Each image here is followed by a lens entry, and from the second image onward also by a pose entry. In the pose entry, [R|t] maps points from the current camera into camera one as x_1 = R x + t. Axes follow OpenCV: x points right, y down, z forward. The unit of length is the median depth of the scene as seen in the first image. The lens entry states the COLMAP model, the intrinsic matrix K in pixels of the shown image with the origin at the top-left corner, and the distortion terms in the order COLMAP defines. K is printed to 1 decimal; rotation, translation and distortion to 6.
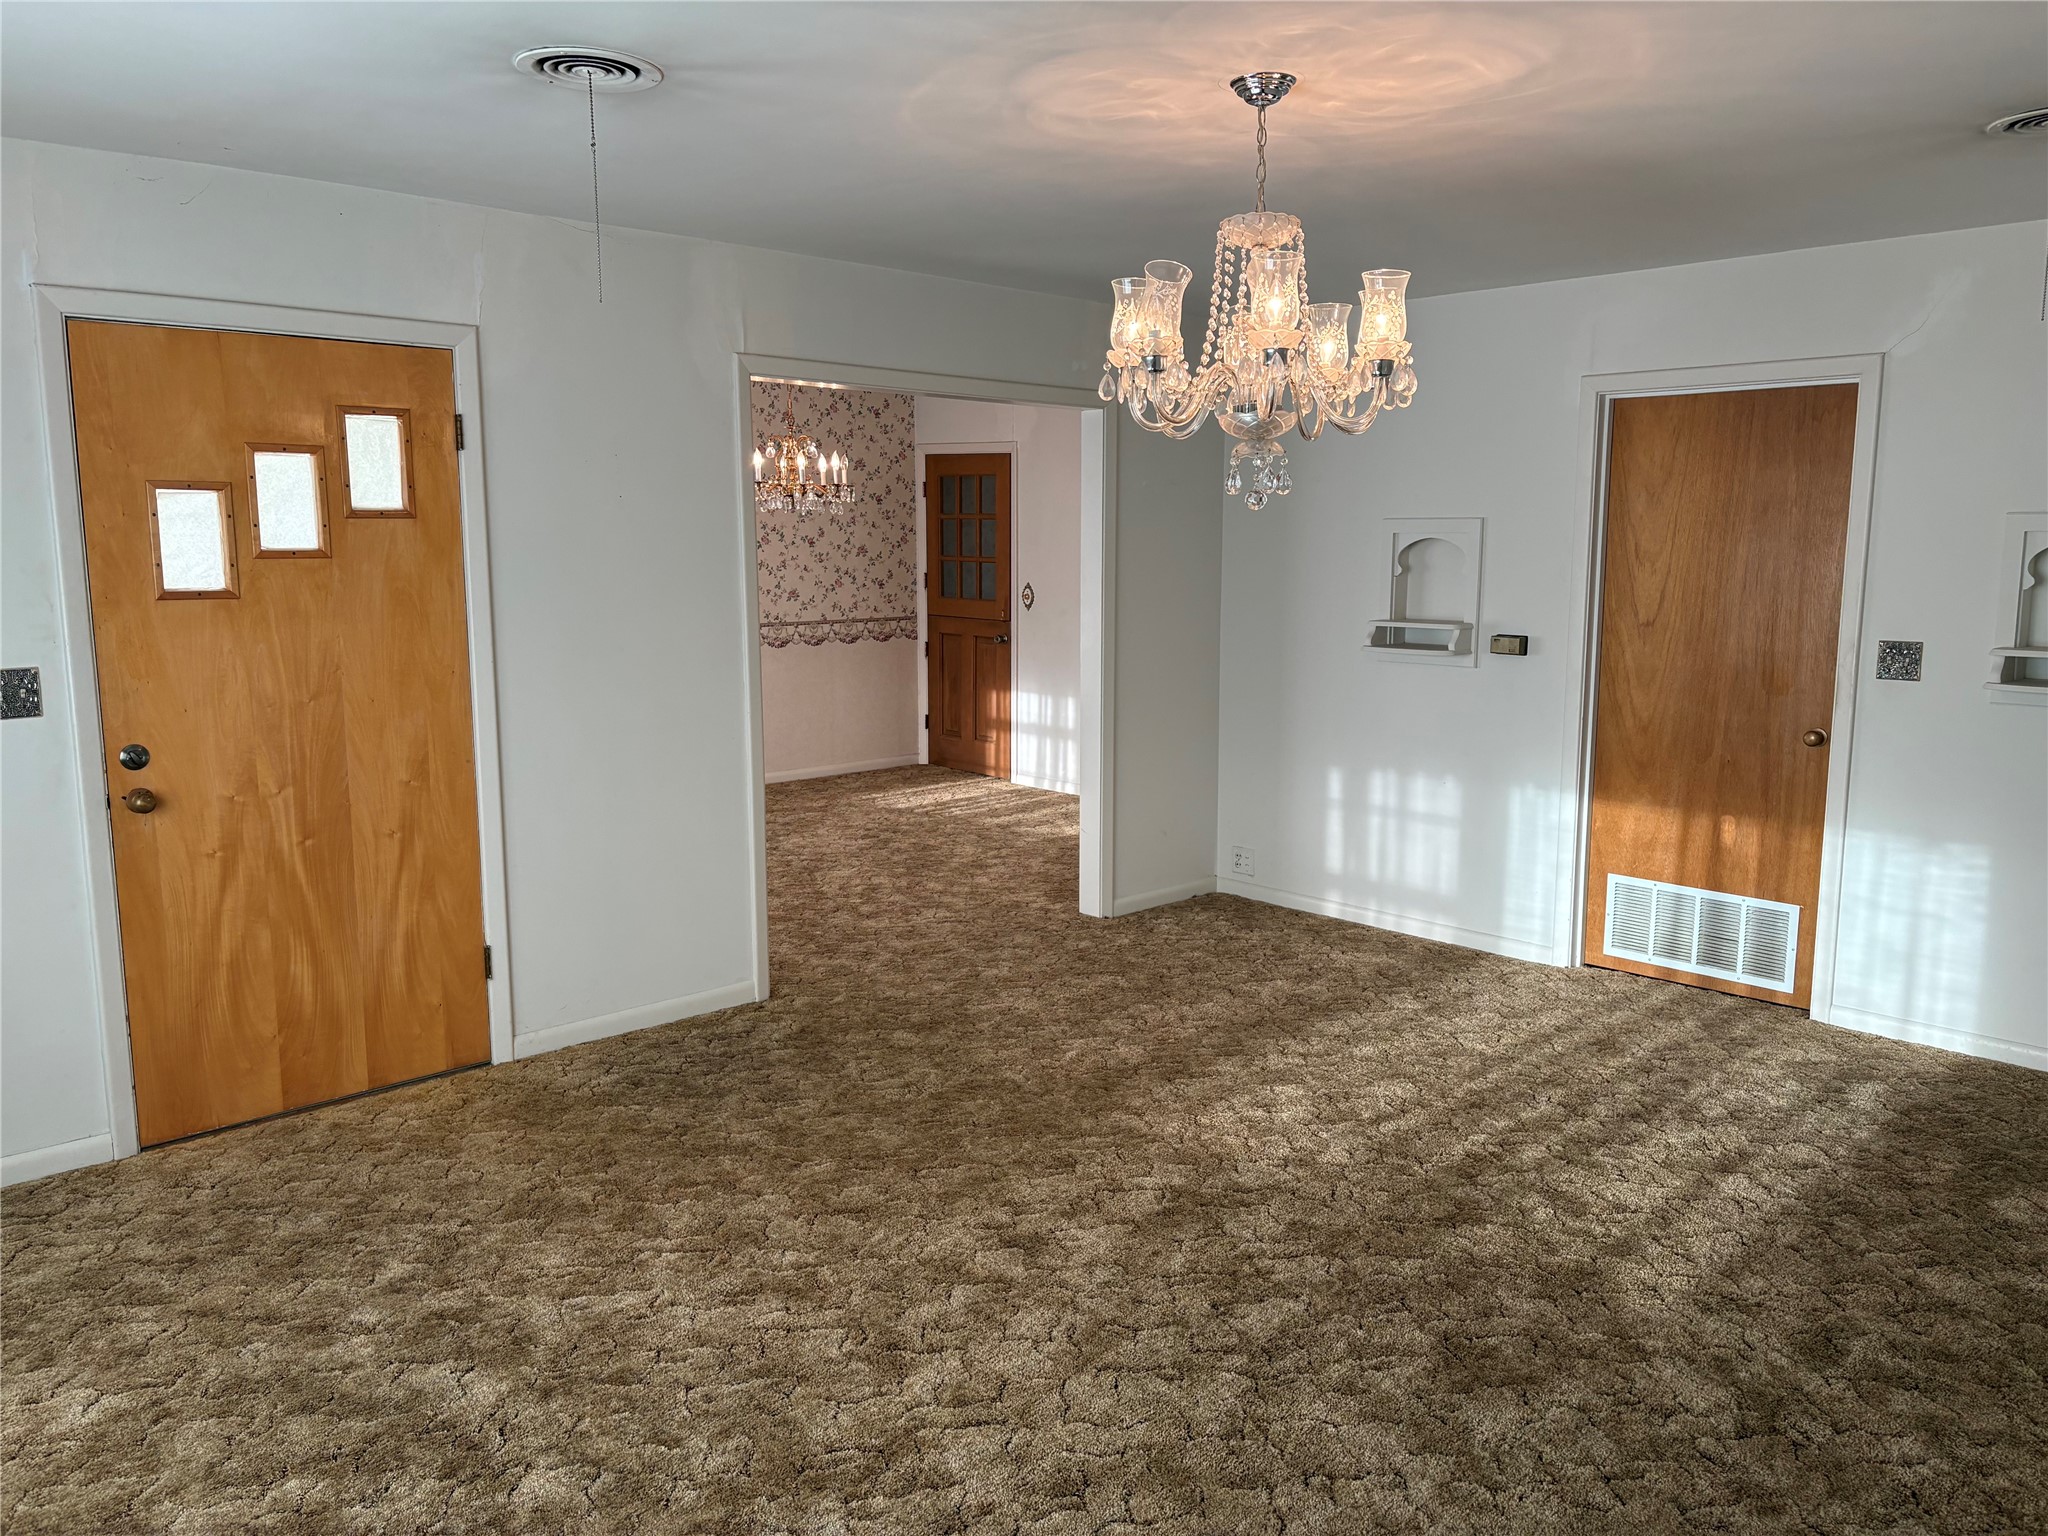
lens RADIAL K [[1547.8, 0, 1019.9], [0, 1547.8, 767.0], [0, 0, 1]] dist [0.091655, -0.107755]
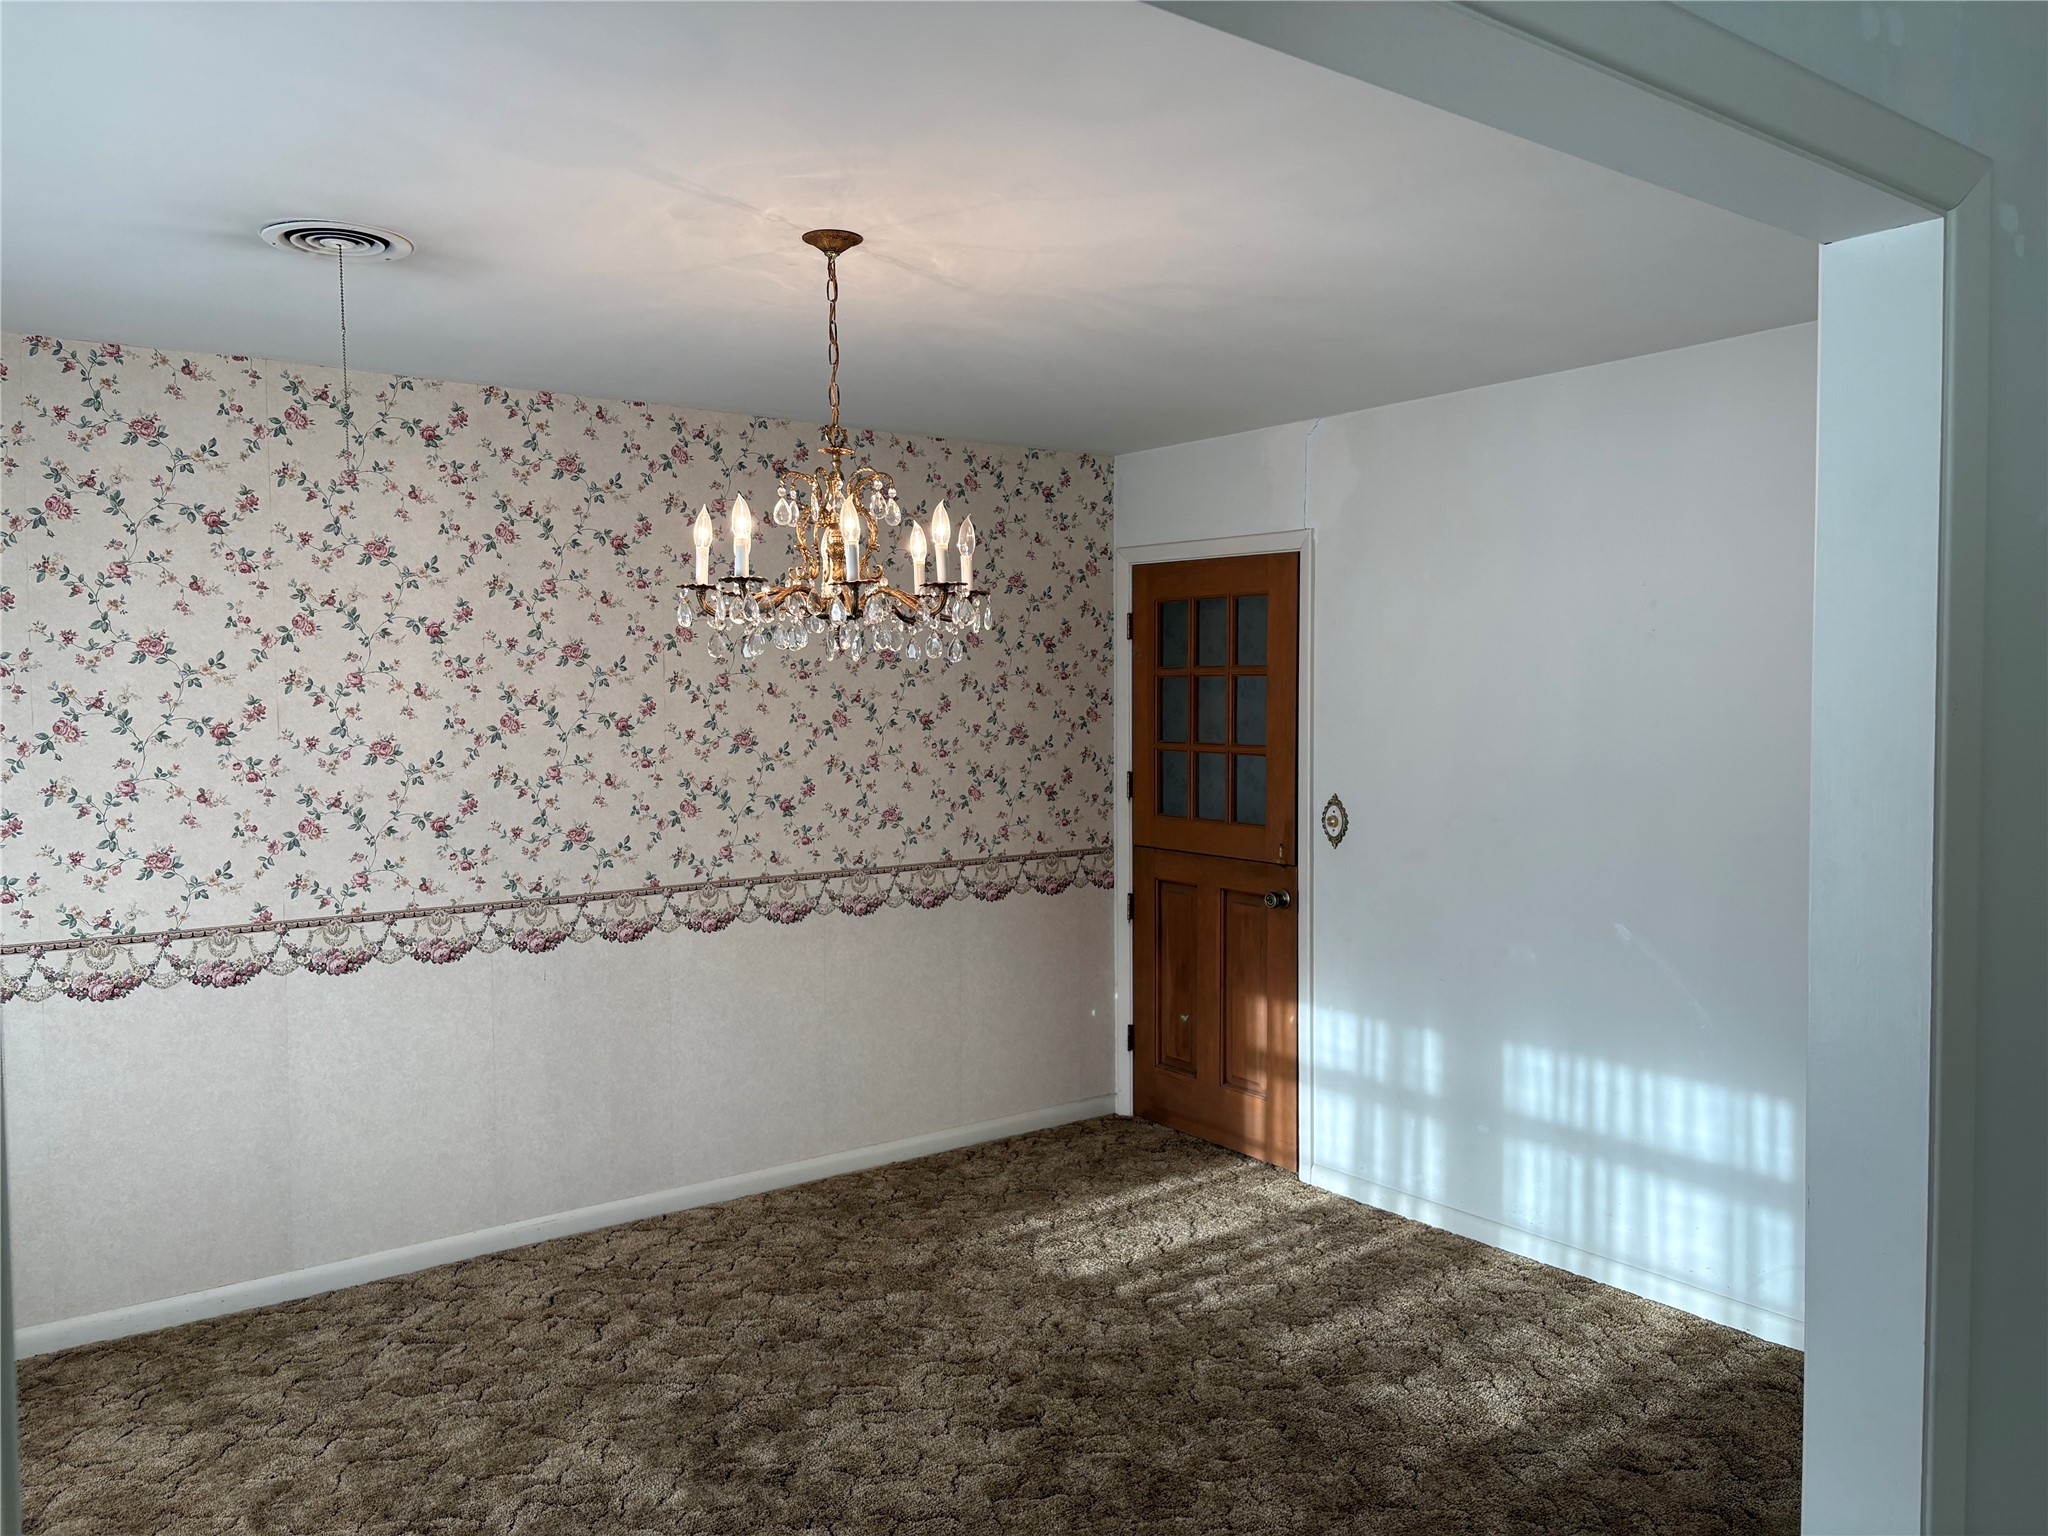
lens RADIAL K [[1547.8, 0, 1019.9], [0, 1547.8, 767.0], [0, 0, 1]] dist [0.091655, -0.107755]
pose [[0.994230, 0.001666, -0.107256, -0.042807], [-0.012920, 0.994460, -0.104316, -0.072152], [0.106488, 0.105100, 0.988744, 0.466626]]
